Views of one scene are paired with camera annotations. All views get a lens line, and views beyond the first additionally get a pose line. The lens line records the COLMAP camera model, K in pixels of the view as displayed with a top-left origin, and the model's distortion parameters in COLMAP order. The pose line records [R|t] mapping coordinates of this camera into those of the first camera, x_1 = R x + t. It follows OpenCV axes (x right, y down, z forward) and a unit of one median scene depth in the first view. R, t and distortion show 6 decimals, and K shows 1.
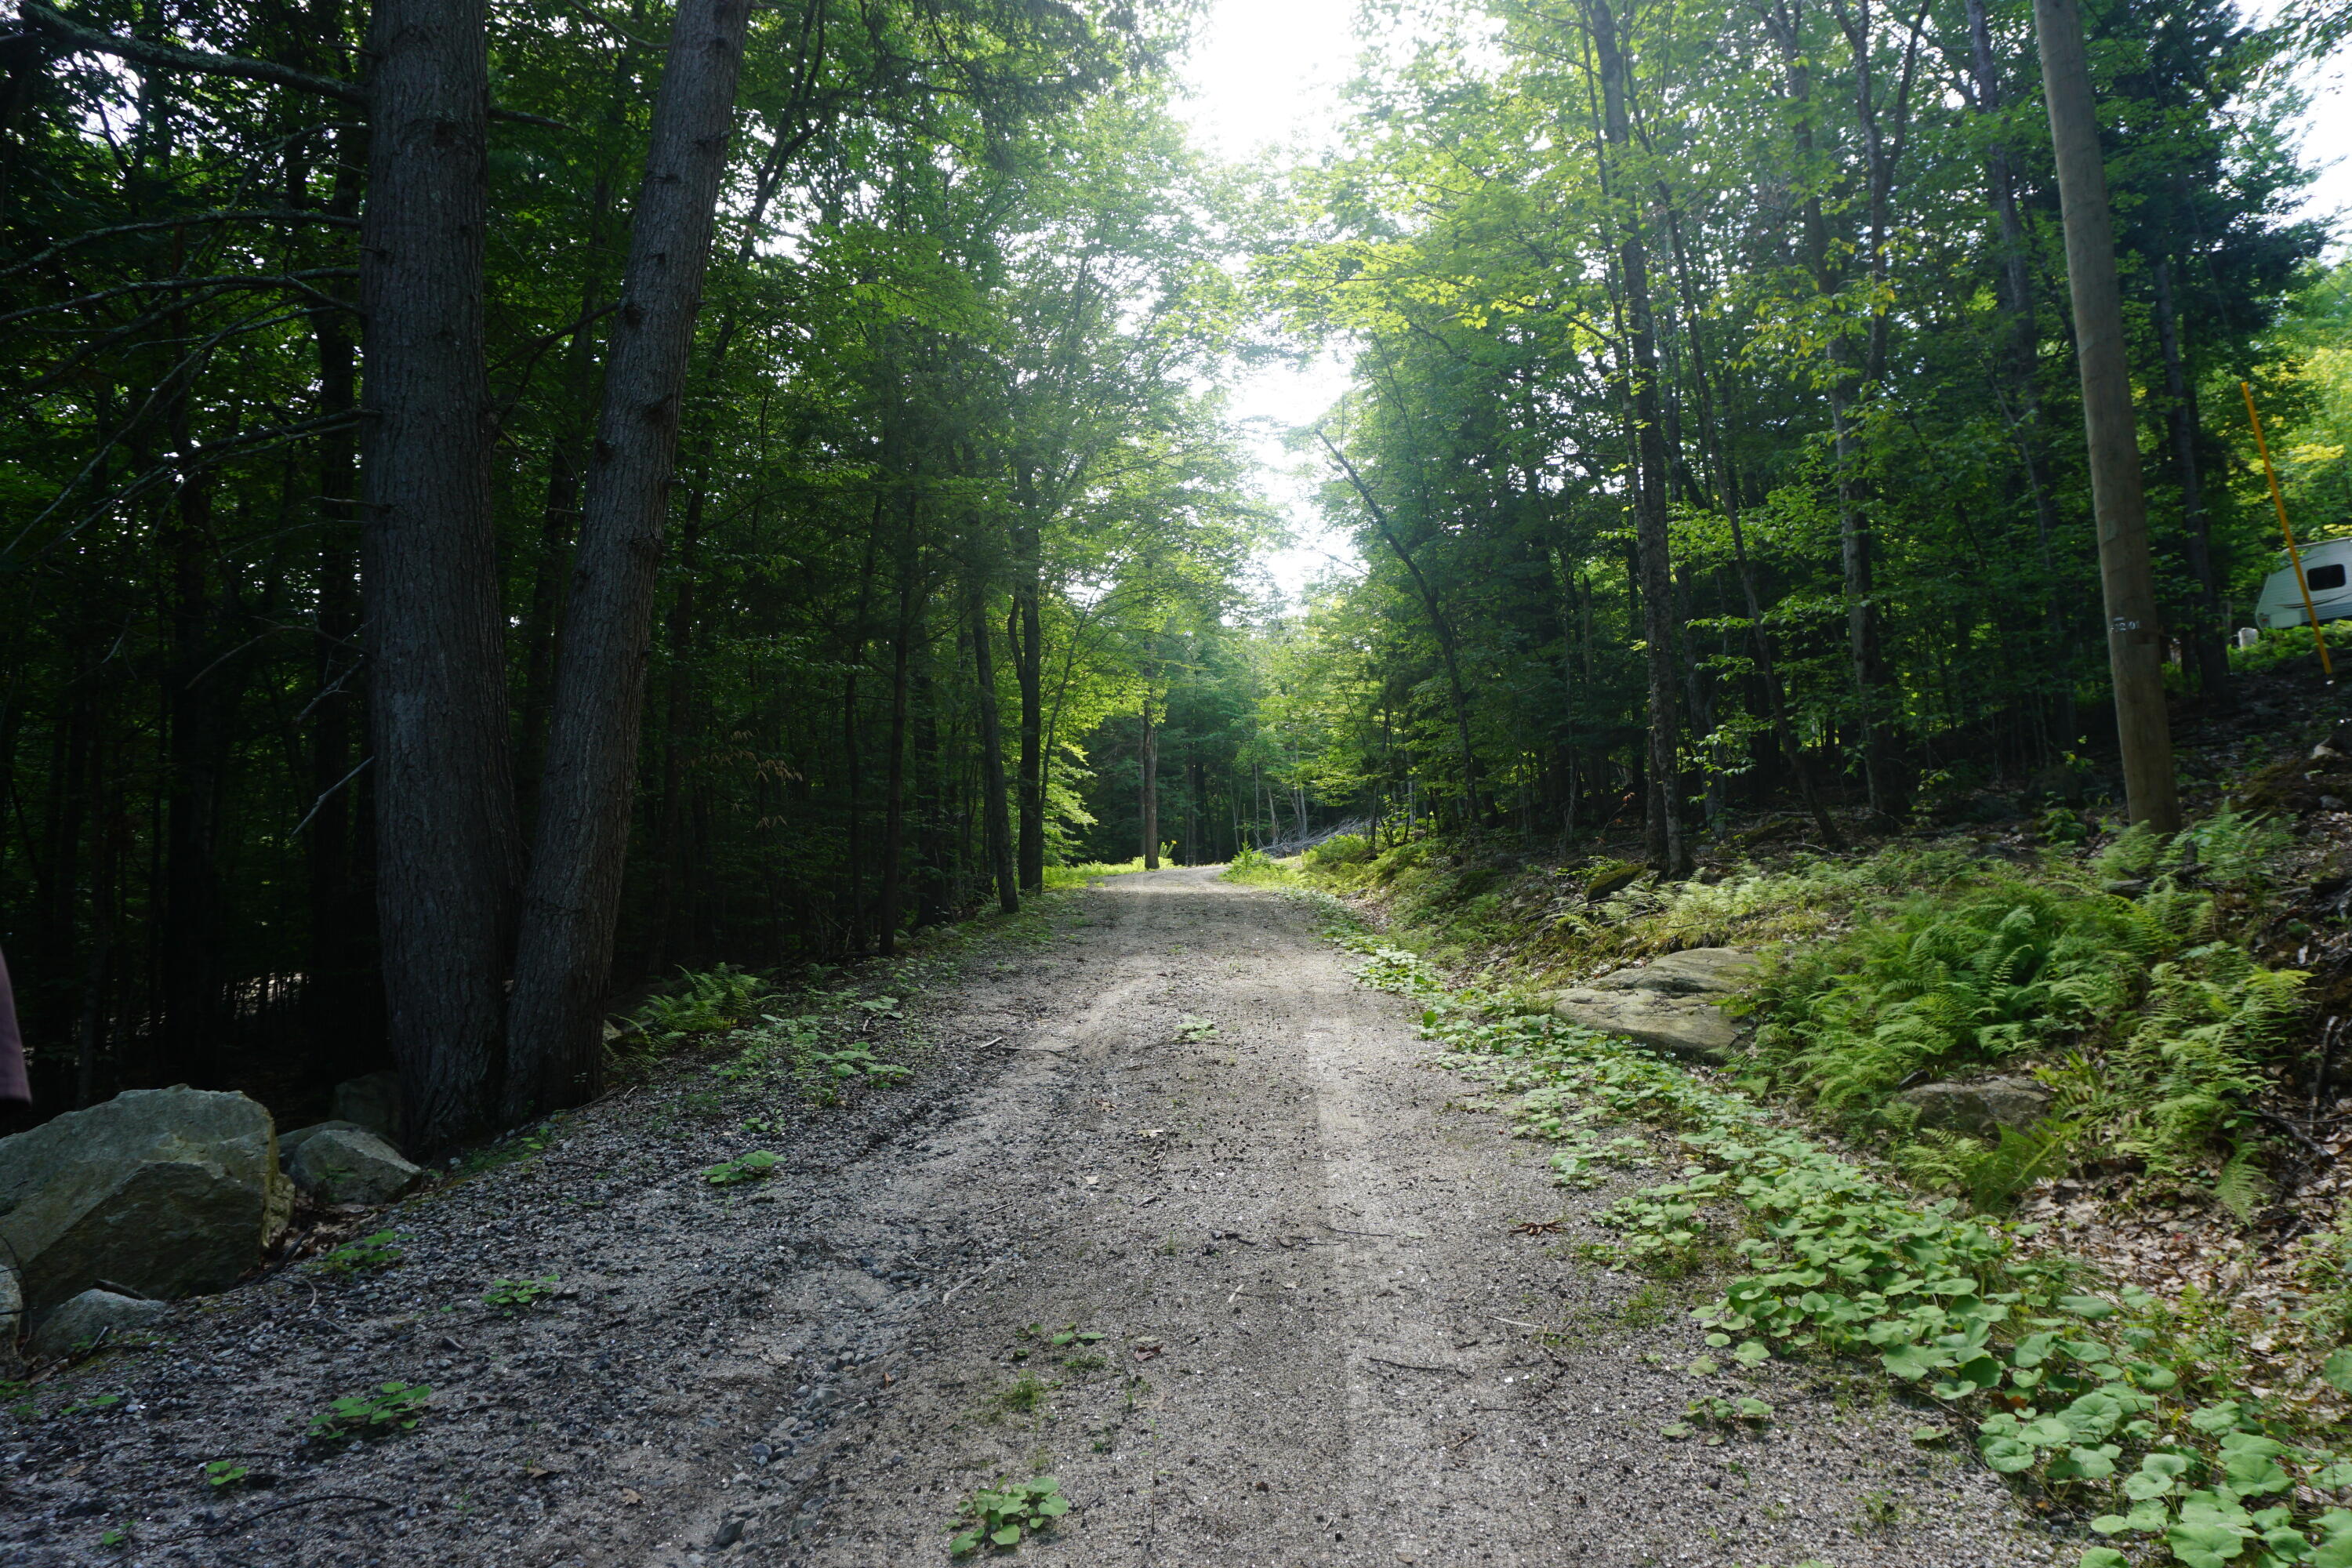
lens RADIAL K [[1590.2, 0, 1197.1], [0, 1590.2, 786.6], [0, 0, 1]] dist [-0.064599, 0.035864]
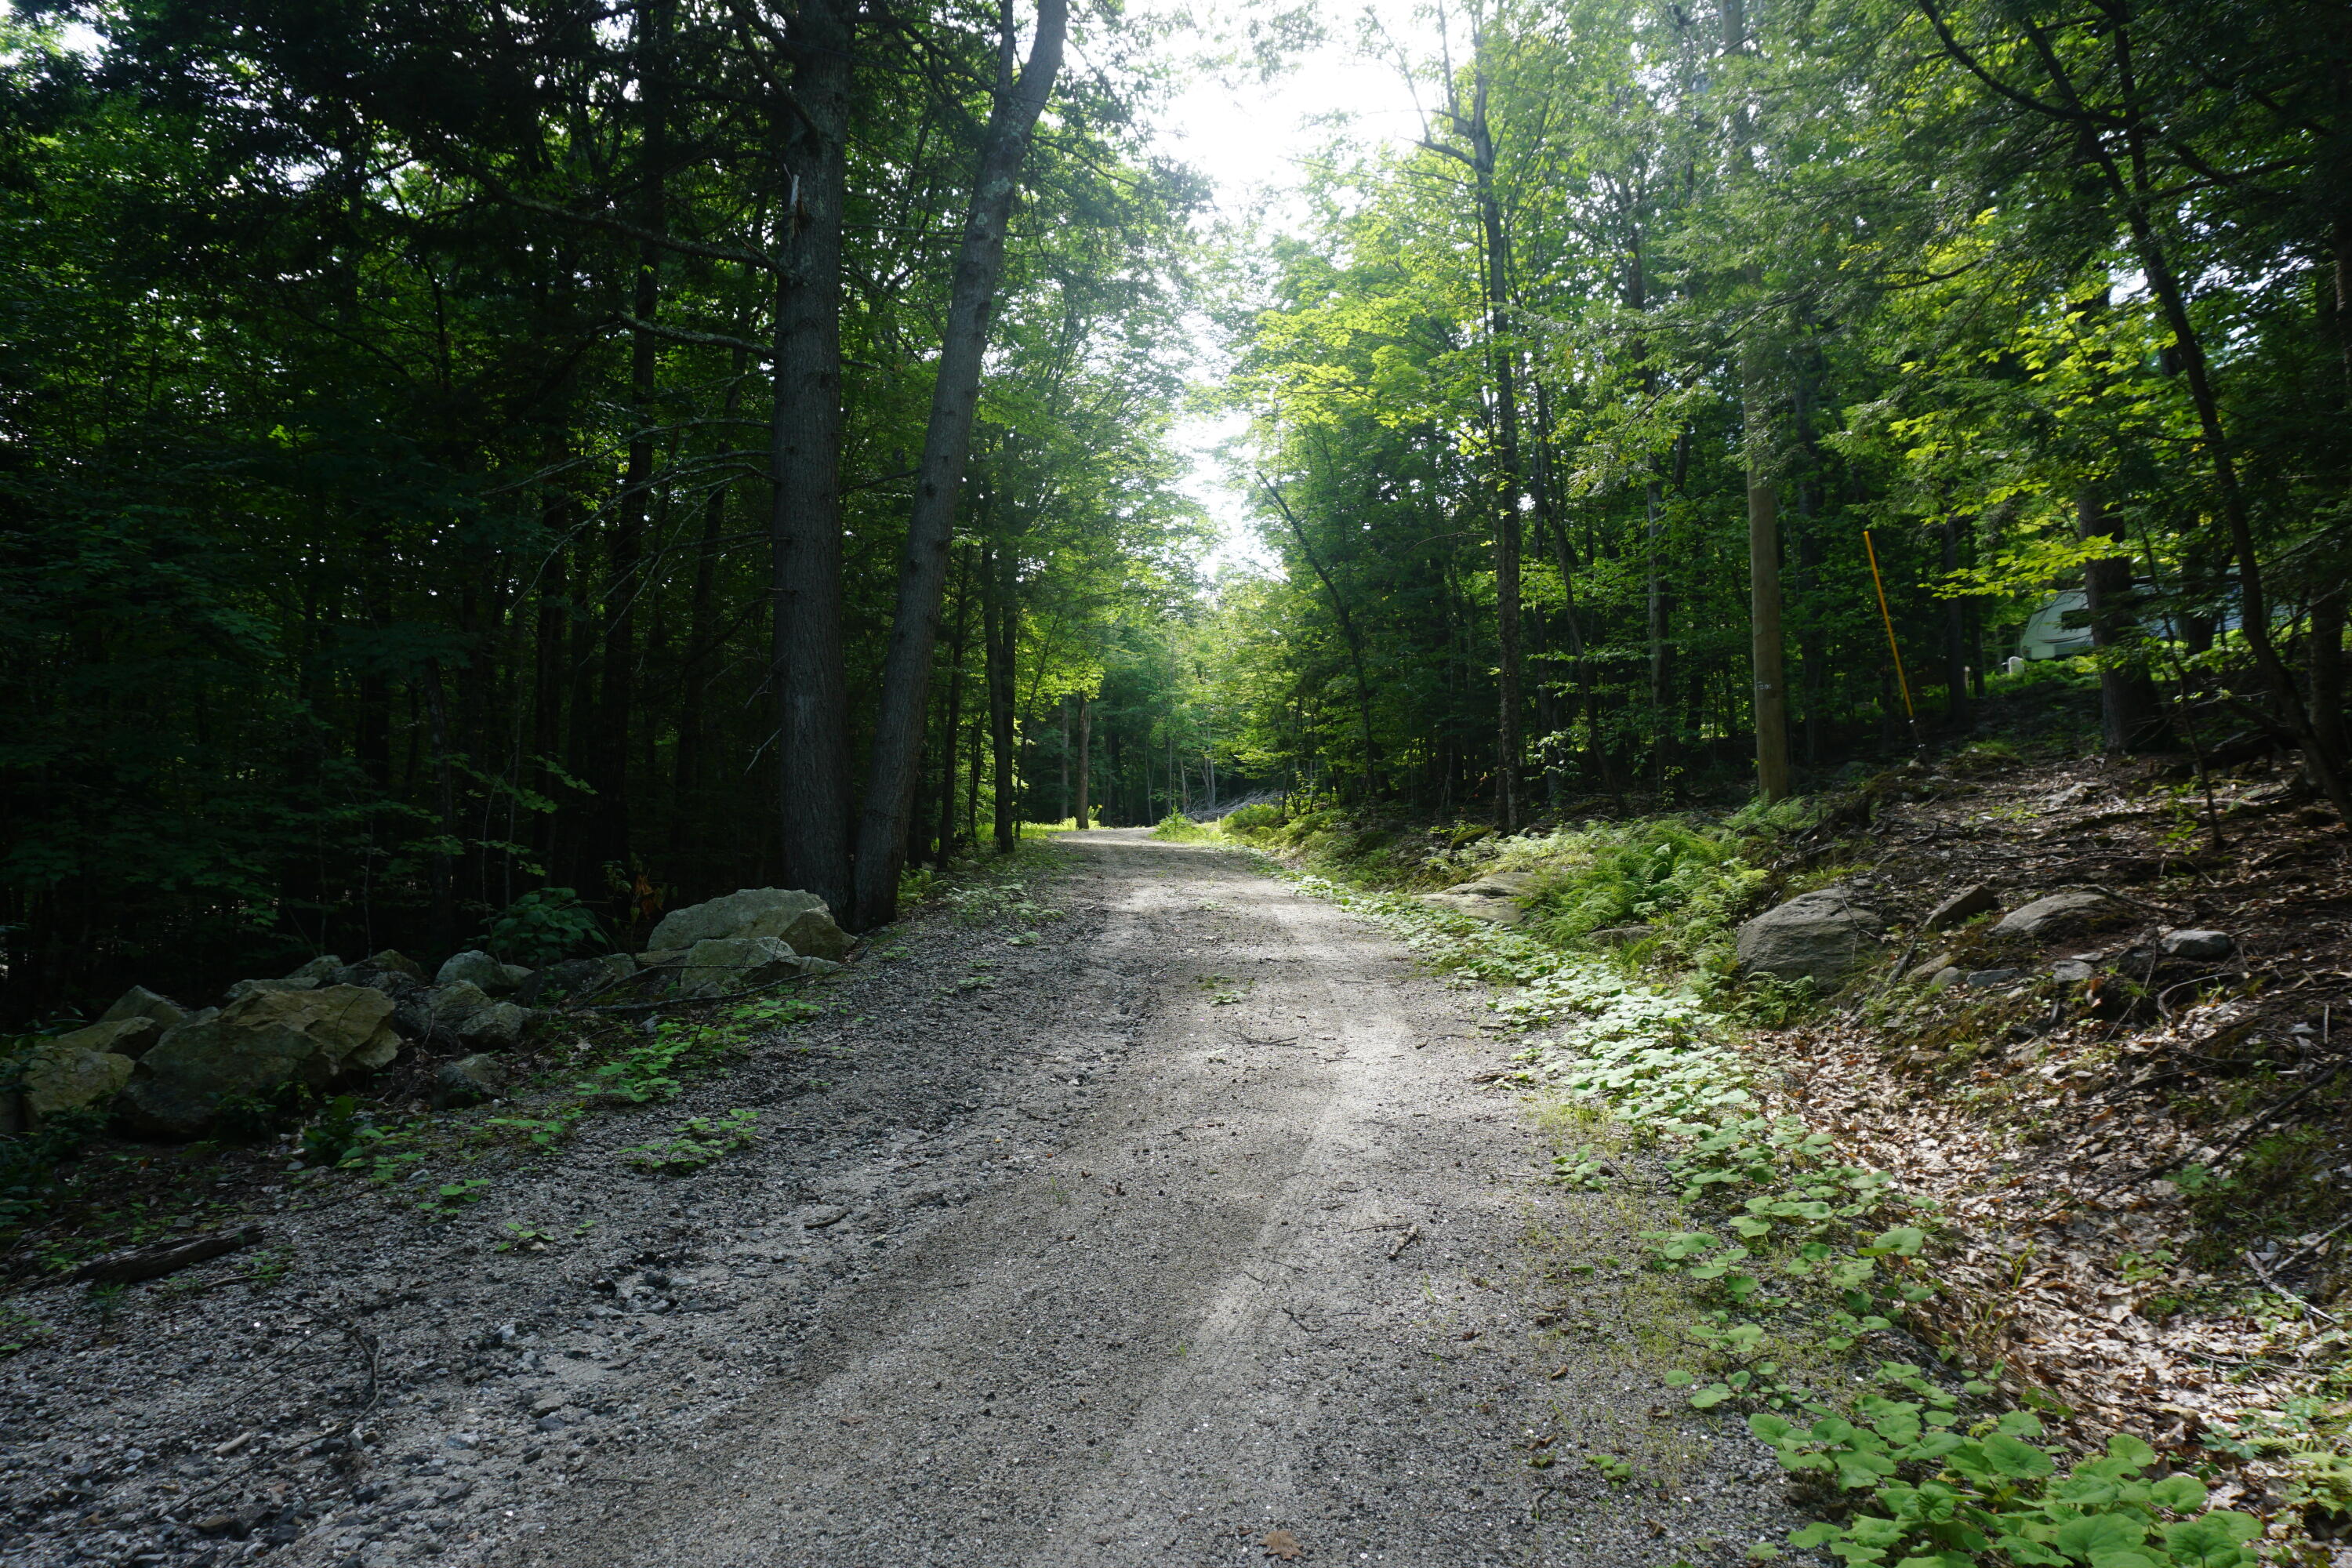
lens RADIAL K [[1590.2, 0, 1197.1], [0, 1590.2, 786.6], [0, 0, 1]] dist [-0.064599, 0.035864]
pose [[0.997181, 0.036656, 0.065467, -0.040258], [-0.037872, 0.999131, 0.017428, -0.000661], [-0.064771, -0.019859, 0.997703, -0.215652]]
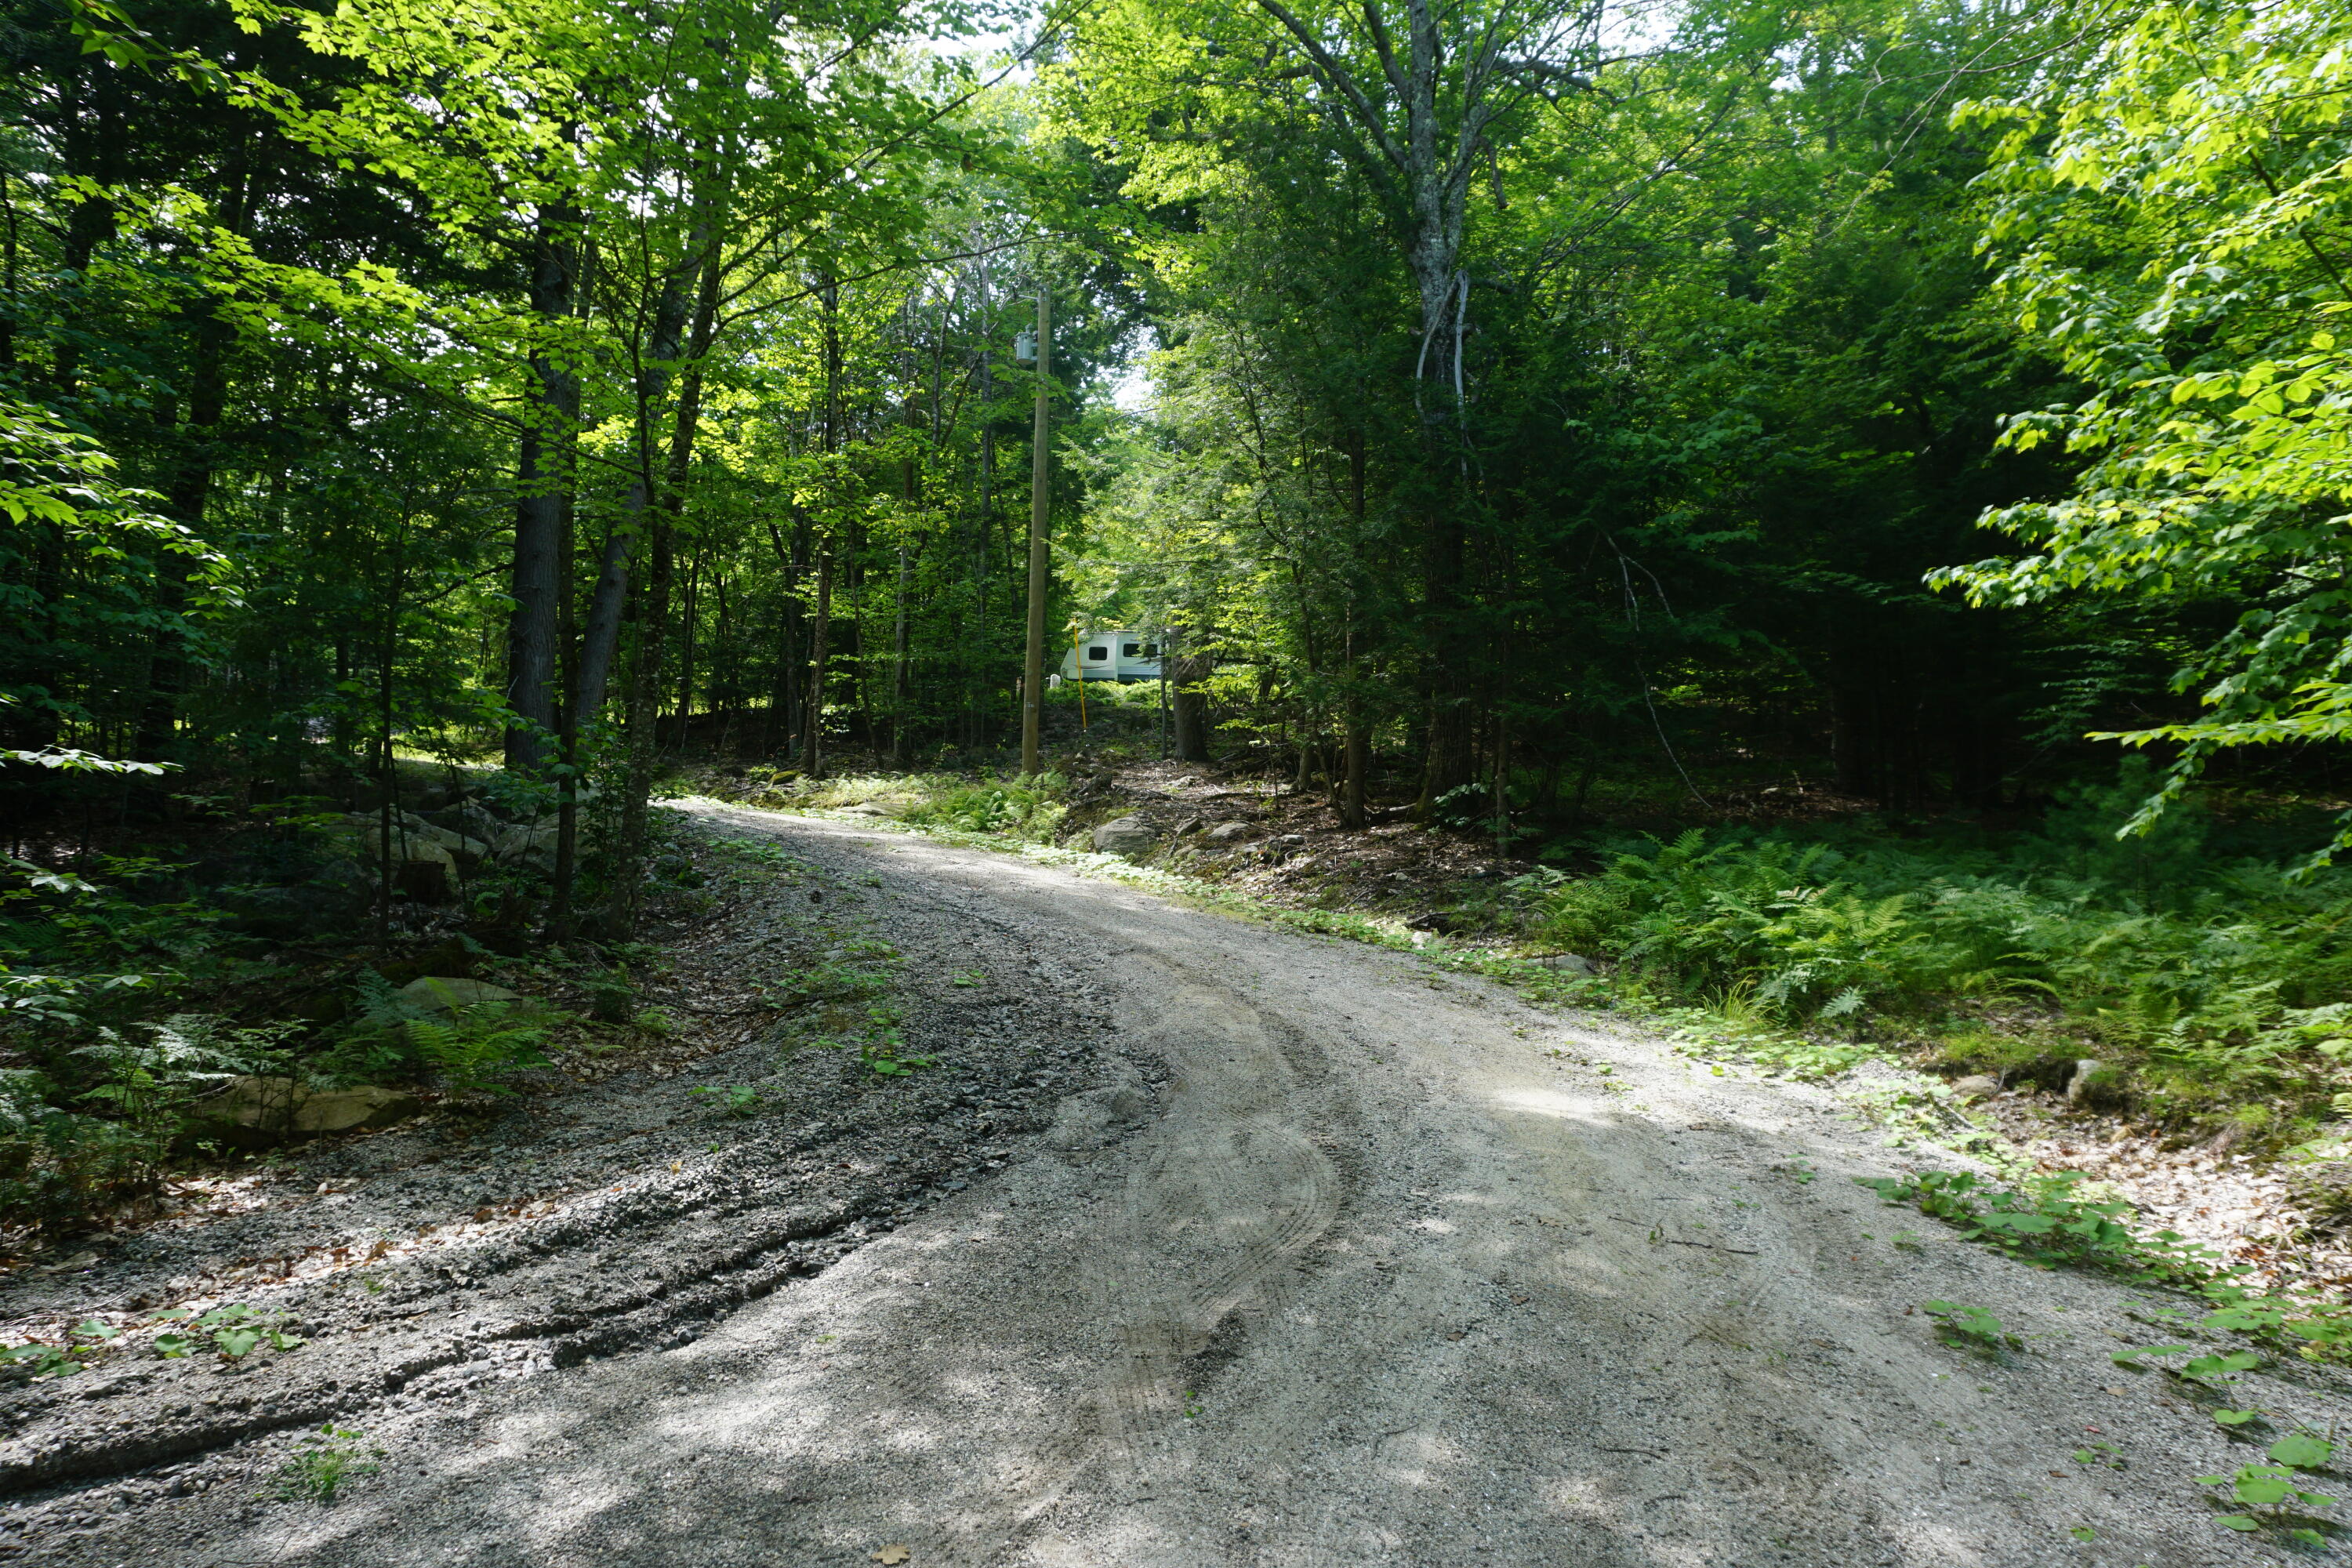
lens RADIAL K [[1590.2, 0, 1197.1], [0, 1590.2, 786.6], [0, 0, 1]] dist [-0.064599, 0.035864]
pose [[0.756073, 0.104051, 0.646163, -0.352679], [-0.129866, 0.991502, -0.007705, 0.009264], [-0.641474, -0.078089, 0.763160, -0.489563]]
